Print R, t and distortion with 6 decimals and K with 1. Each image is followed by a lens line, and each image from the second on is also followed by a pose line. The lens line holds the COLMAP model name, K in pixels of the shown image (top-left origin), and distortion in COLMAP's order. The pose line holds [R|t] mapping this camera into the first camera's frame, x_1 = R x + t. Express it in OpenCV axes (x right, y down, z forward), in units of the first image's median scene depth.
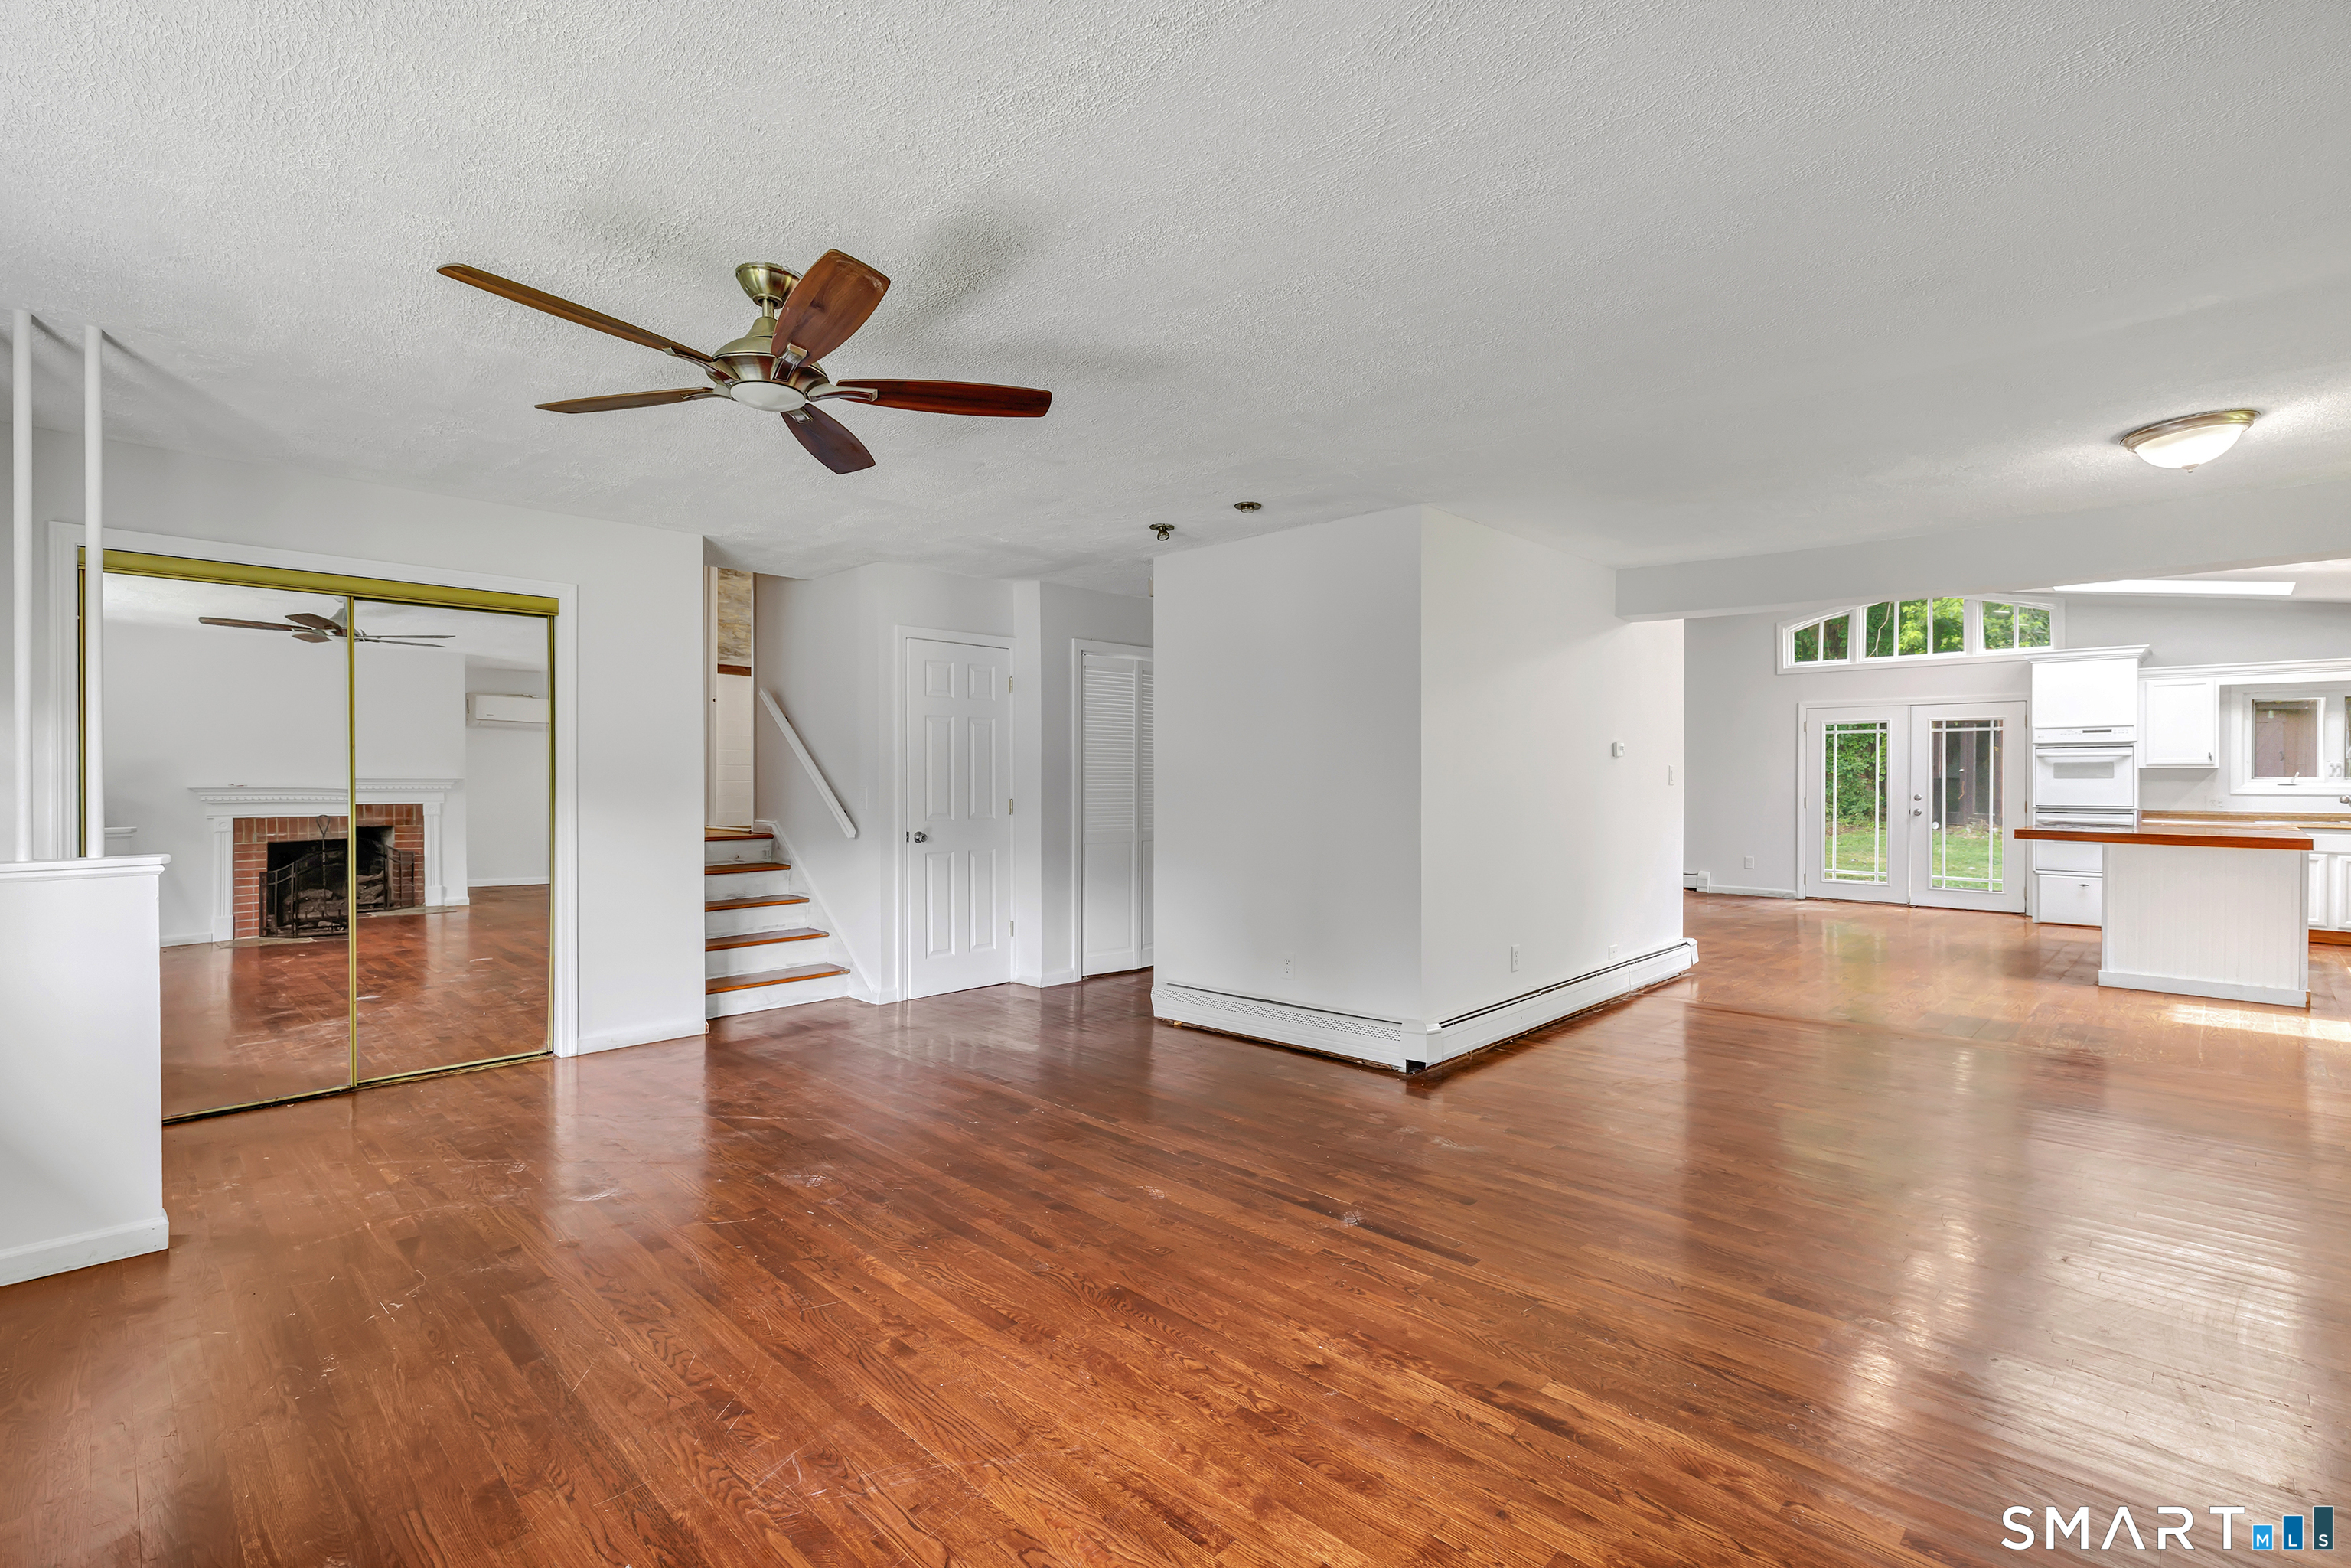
lens RADIAL K [[1063.9, 0, 1141.4], [0, 1063.9, 782.2], [0, 0, 1]] dist [-0.002002, -0.000357]
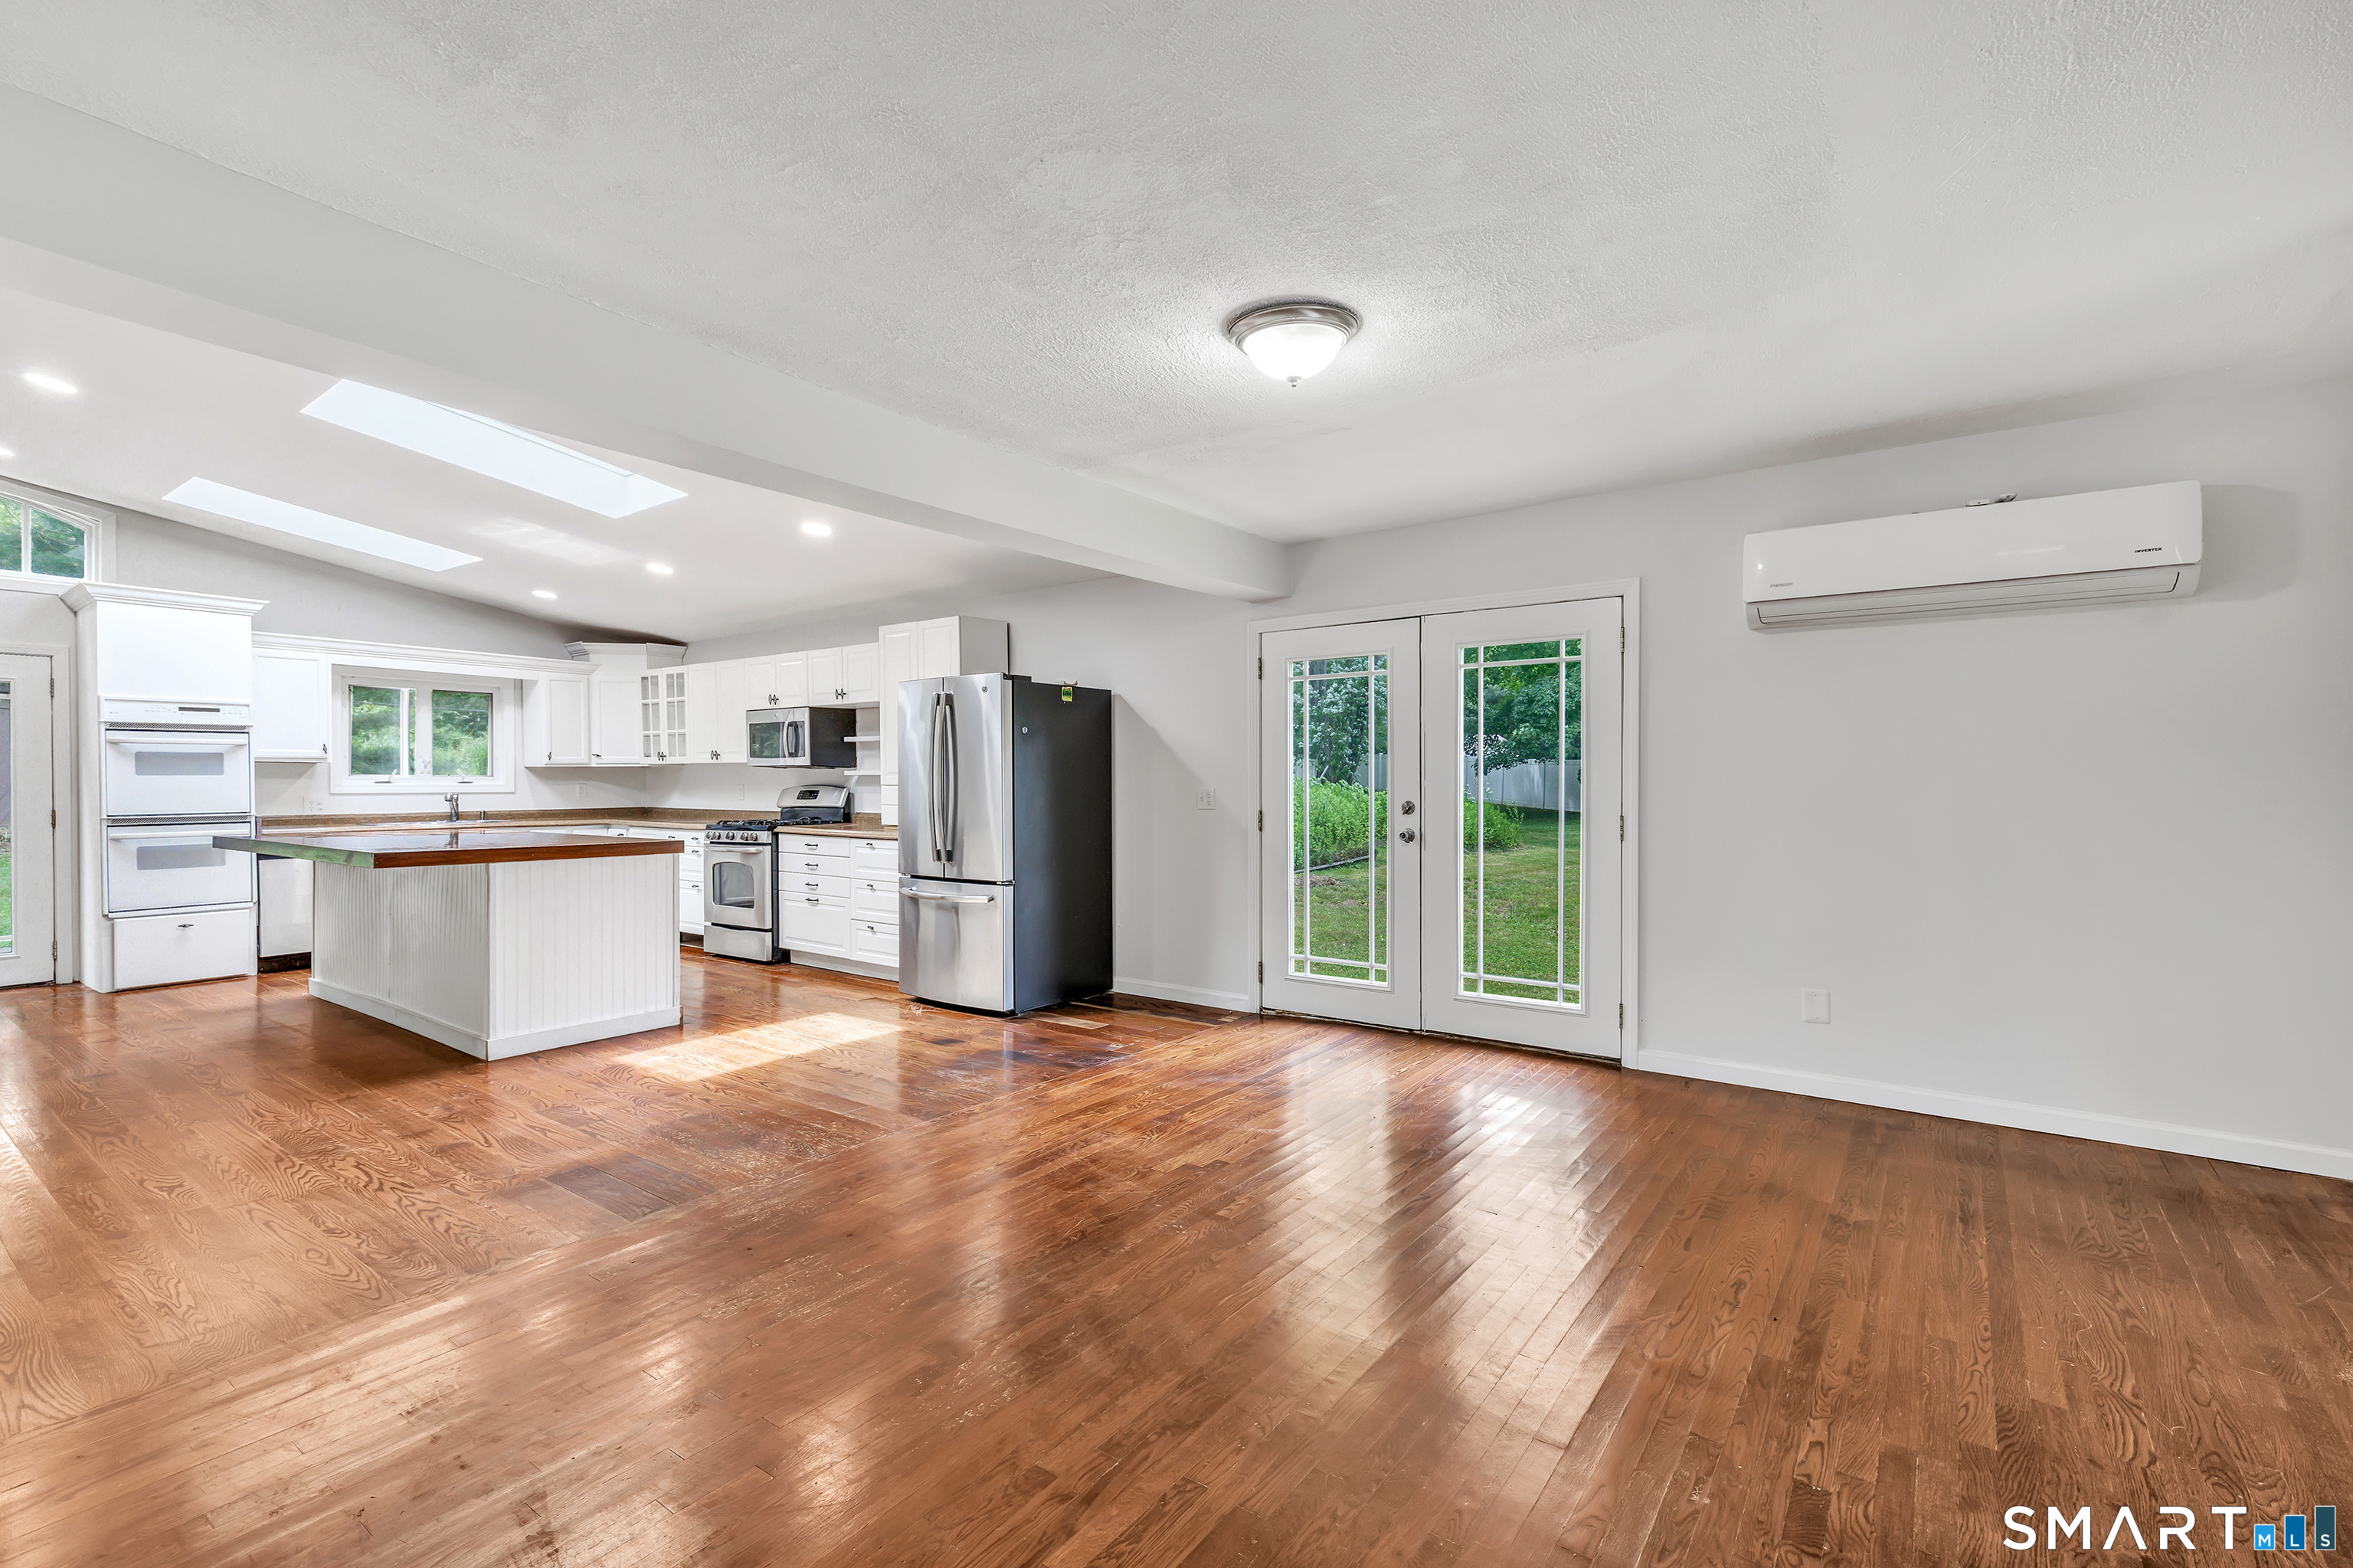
lens RADIAL K [[1028.3, 0, 1183.2], [0, 1028.3, 786.8], [0, 0, 1]] dist [0.002436, 0.000656]
pose [[-0.171744, -0.009817, 0.985093, 0.094014], [0.003145, 0.999940, 0.010513, -0.000814], [-0.985137, 0.004903, -0.171703, 0.452582]]
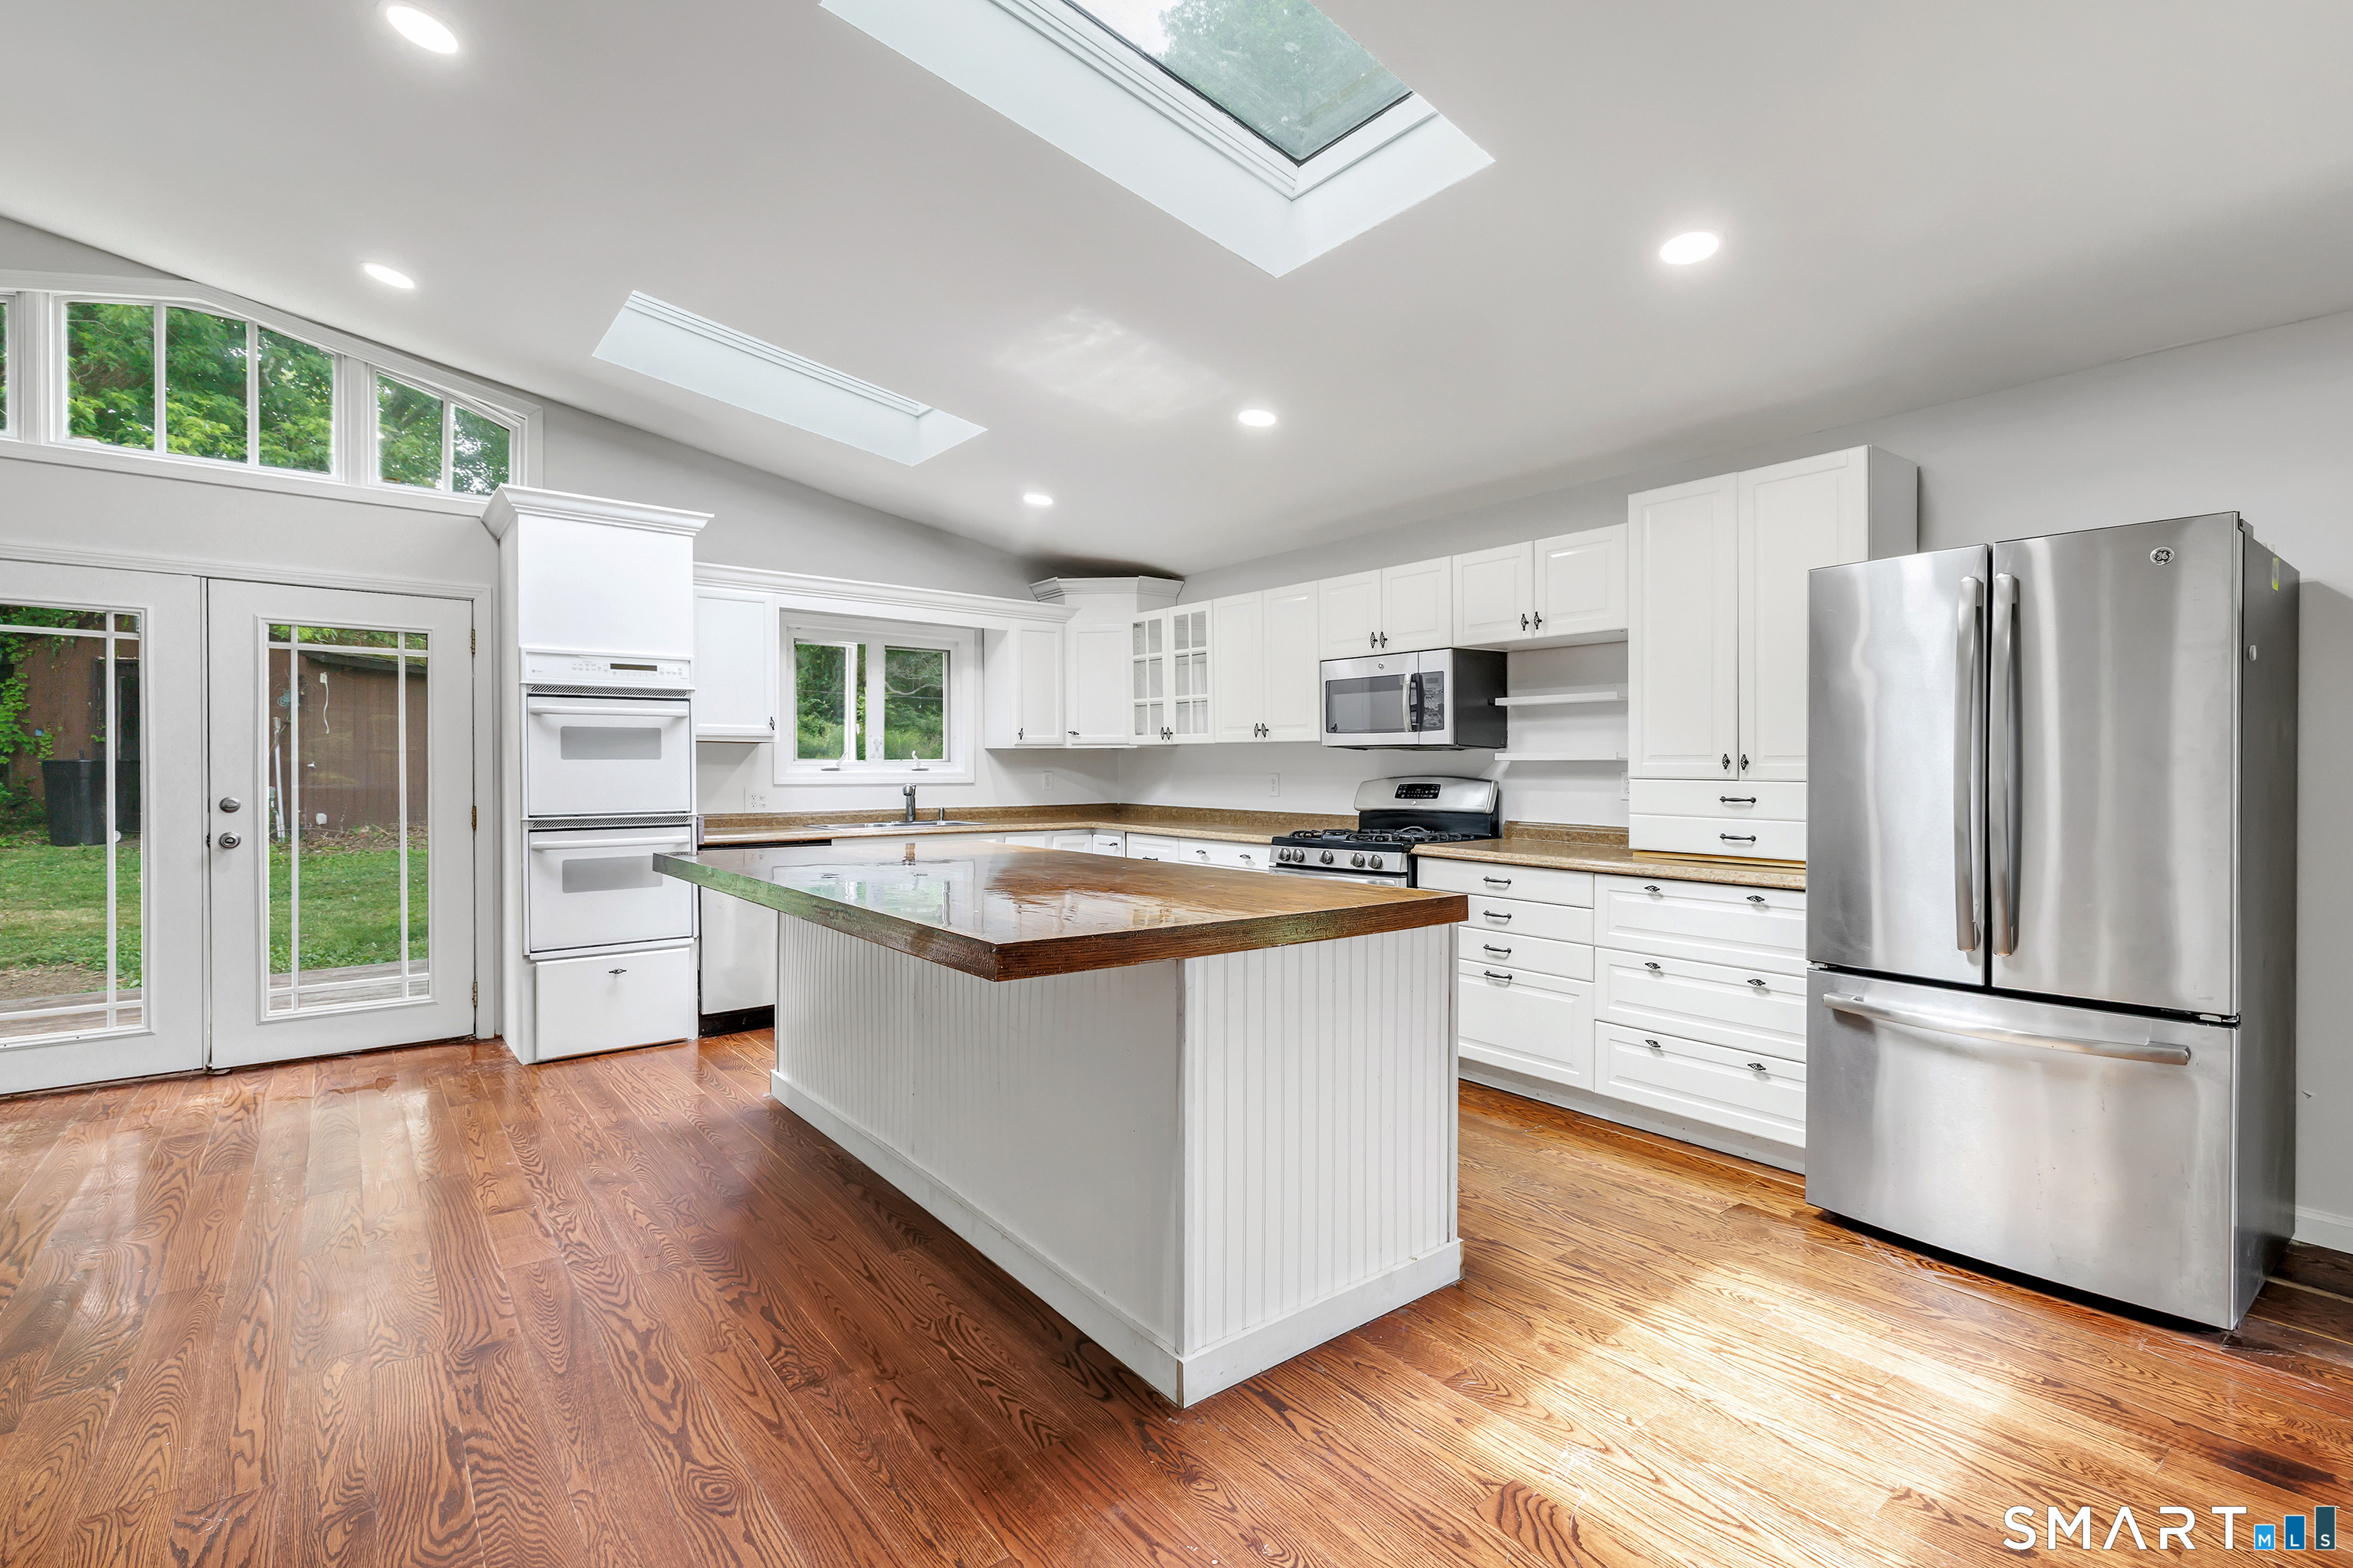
lens RADIAL K [[1061.3, 0, 1181.2], [0, 1061.3, 775.1], [0, 0, 1]] dist [-0.000553, 0.000031]
pose [[0.103353, -0.011095, 0.994583, 0.407212], [0.001811, 0.999938, 0.010966, -0.001042], [-0.994643, 0.000667, 0.103366, 0.668305]]
